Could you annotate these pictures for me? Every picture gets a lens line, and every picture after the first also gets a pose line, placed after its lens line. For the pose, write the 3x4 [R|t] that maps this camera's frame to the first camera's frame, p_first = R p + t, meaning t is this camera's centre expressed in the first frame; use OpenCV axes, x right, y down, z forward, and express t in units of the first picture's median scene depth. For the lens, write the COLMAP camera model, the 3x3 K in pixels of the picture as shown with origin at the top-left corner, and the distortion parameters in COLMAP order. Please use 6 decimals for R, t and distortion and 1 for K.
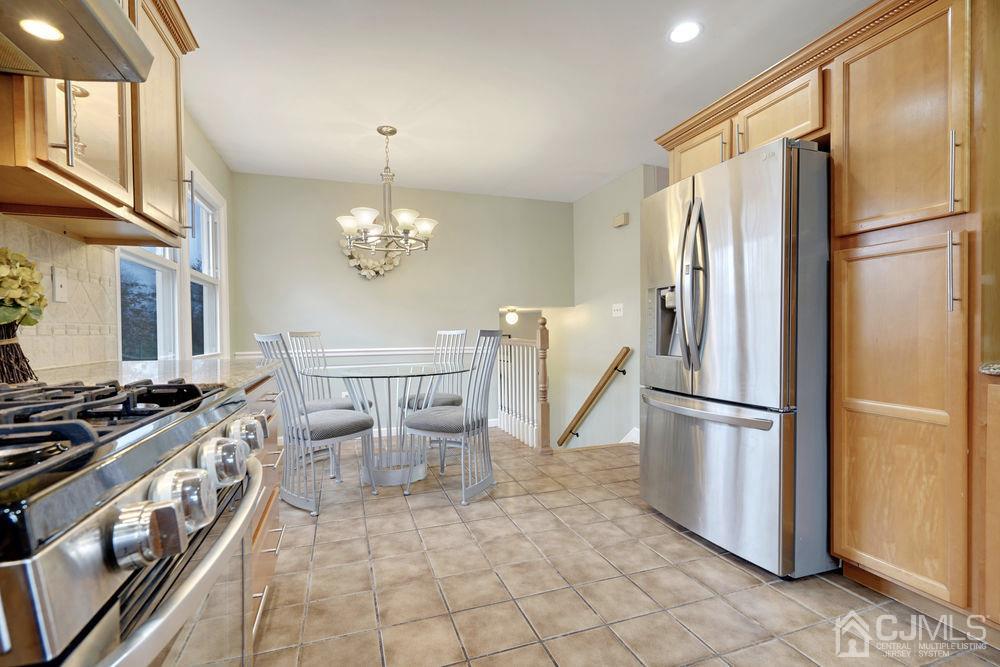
lens RADIAL K [[453.9, 0, 499.4], [0, 453.9, 336.4], [0, 0, 1]] dist [-0.010300, 0.001463]
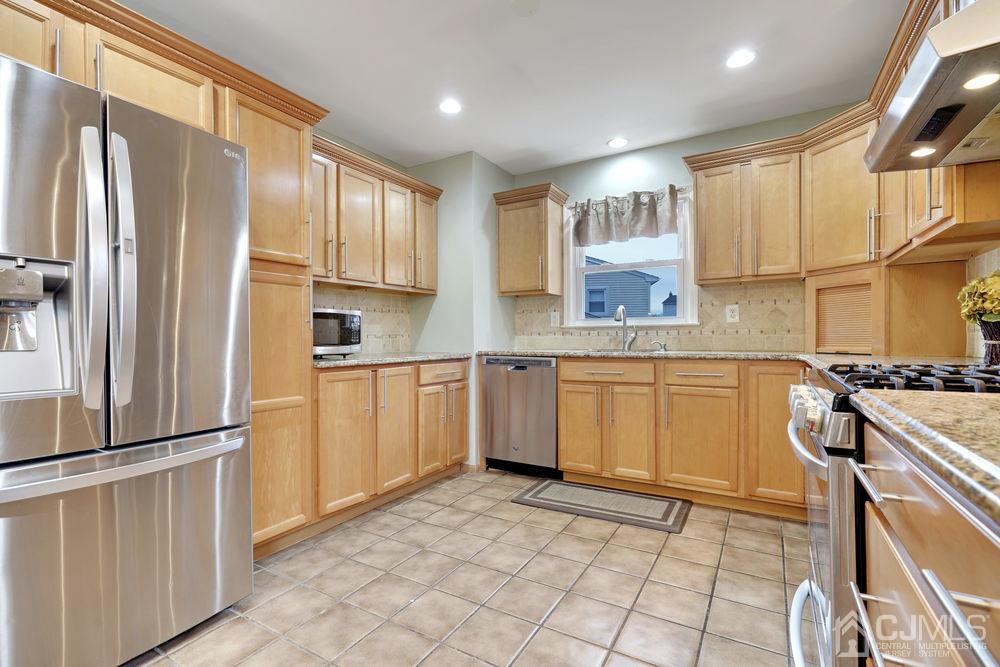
lens RADIAL K [[453.9, 0, 500.7], [0, 453.9, 336.0], [0, 0, 1]] dist [-0.010300, 0.001463]
pose [[-0.645609, 0.014455, 0.763531, -0.531563], [0.022323, 0.999751, -0.000052, -0.015463], [-0.763342, 0.017010, -0.645771, 1.339286]]
